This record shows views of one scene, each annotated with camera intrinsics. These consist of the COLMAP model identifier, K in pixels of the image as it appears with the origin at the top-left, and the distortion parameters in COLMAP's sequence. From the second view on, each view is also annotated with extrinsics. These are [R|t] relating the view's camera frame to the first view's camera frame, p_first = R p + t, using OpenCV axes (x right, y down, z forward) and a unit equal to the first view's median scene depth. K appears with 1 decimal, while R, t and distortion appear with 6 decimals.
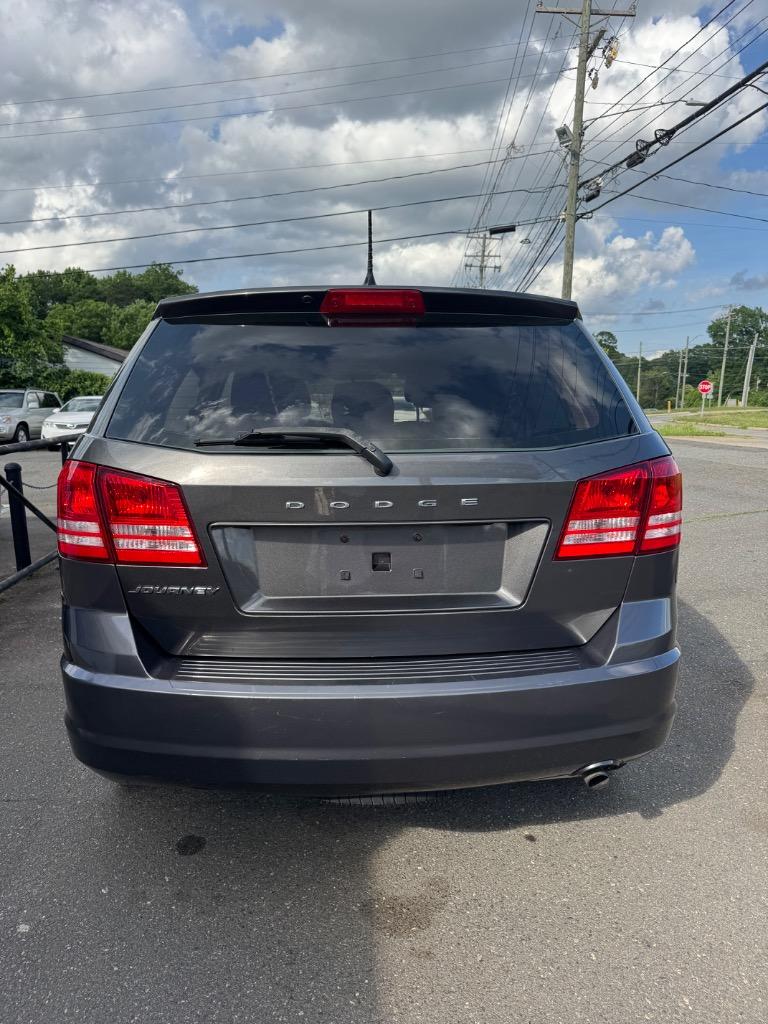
lens RADIAL K [[751.3, 0, 374.6], [0, 751.3, 511.3], [0, 0, 1]] dist [0.030029, -0.030835]
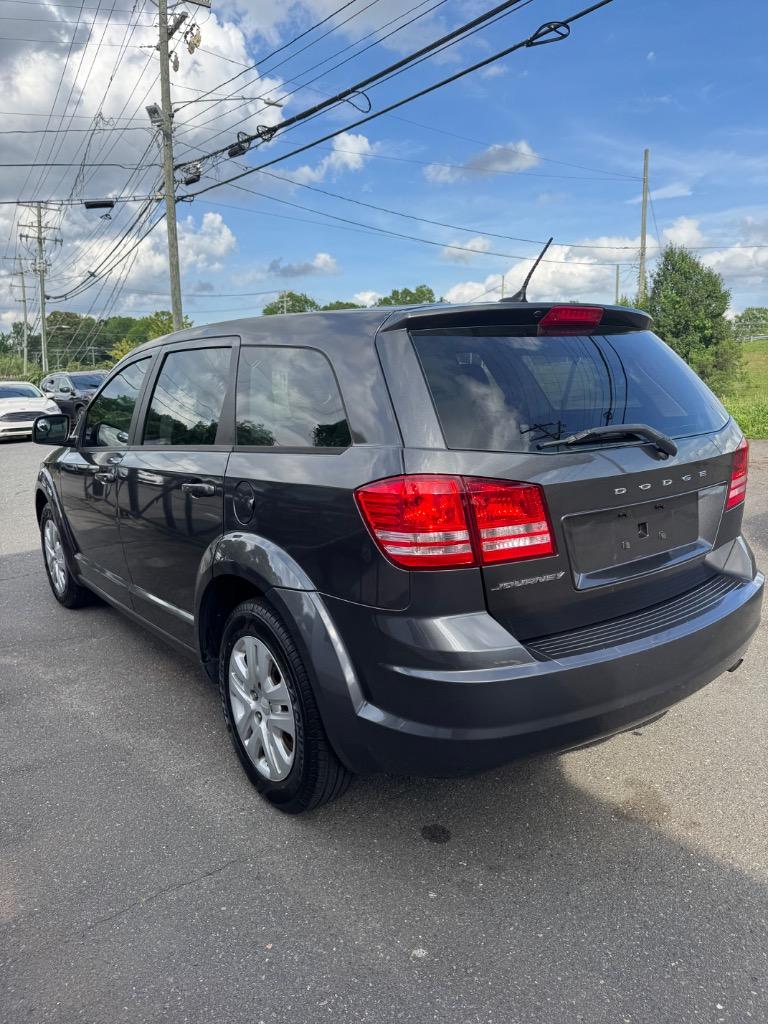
lens RADIAL K [[751.3, 0, 381.0], [0, 751.3, 508.7], [0, 0, 1]] dist [0.030029, -0.030835]
pose [[0.837244, -0.121403, 0.533182, -0.091251], [0.109410, 0.992519, 0.054188, -0.007474], [-0.535772, 0.012966, 0.844263, 0.015552]]
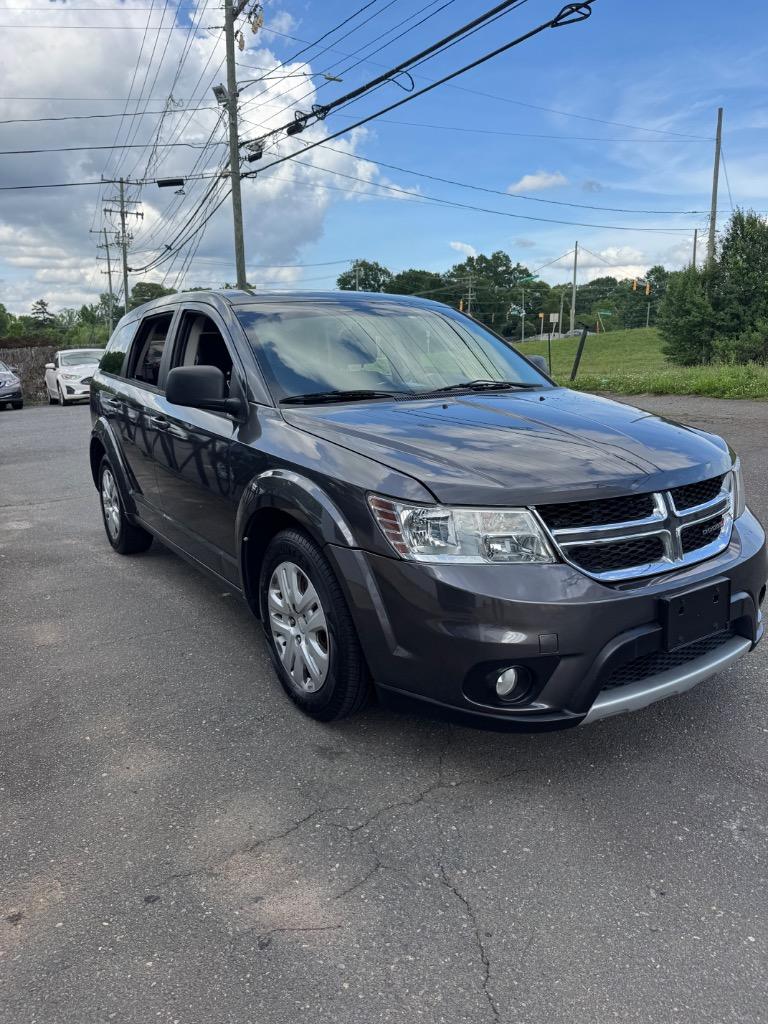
lens RADIAL K [[751.3, 0, 387.4], [0, 751.3, 519.3], [0, 0, 1]] dist [0.030029, -0.030835]
pose [[0.884750, -0.133271, 0.446604, -0.092453], [0.100544, 0.990259, 0.096318, 0.008528], [-0.455091, -0.040314, 0.889532, -0.062341]]
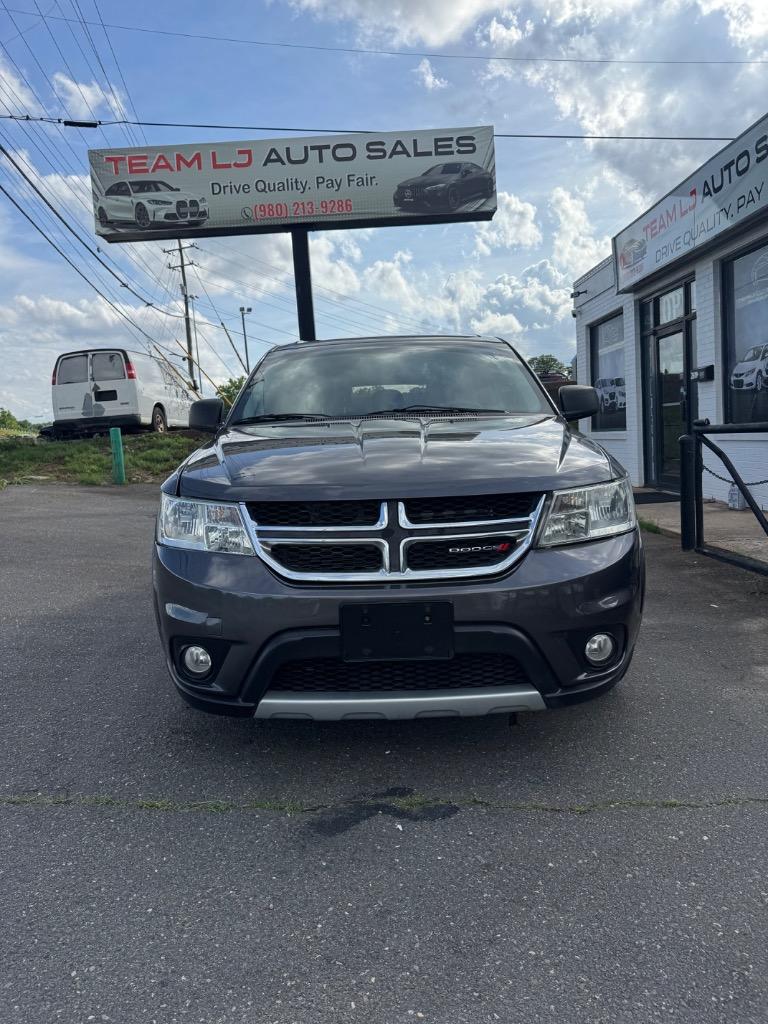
lens RADIAL K [[746.1, 0, 381.2], [0, 746.1, 507.2], [0, 0, 1]] dist [0.007109, -0.029926]
pose [[0.995216, -0.036859, -0.090477, 0.004721], [0.032361, 0.998190, -0.050697, 0.026125], [0.092182, 0.047527, 0.994607, -0.087762]]
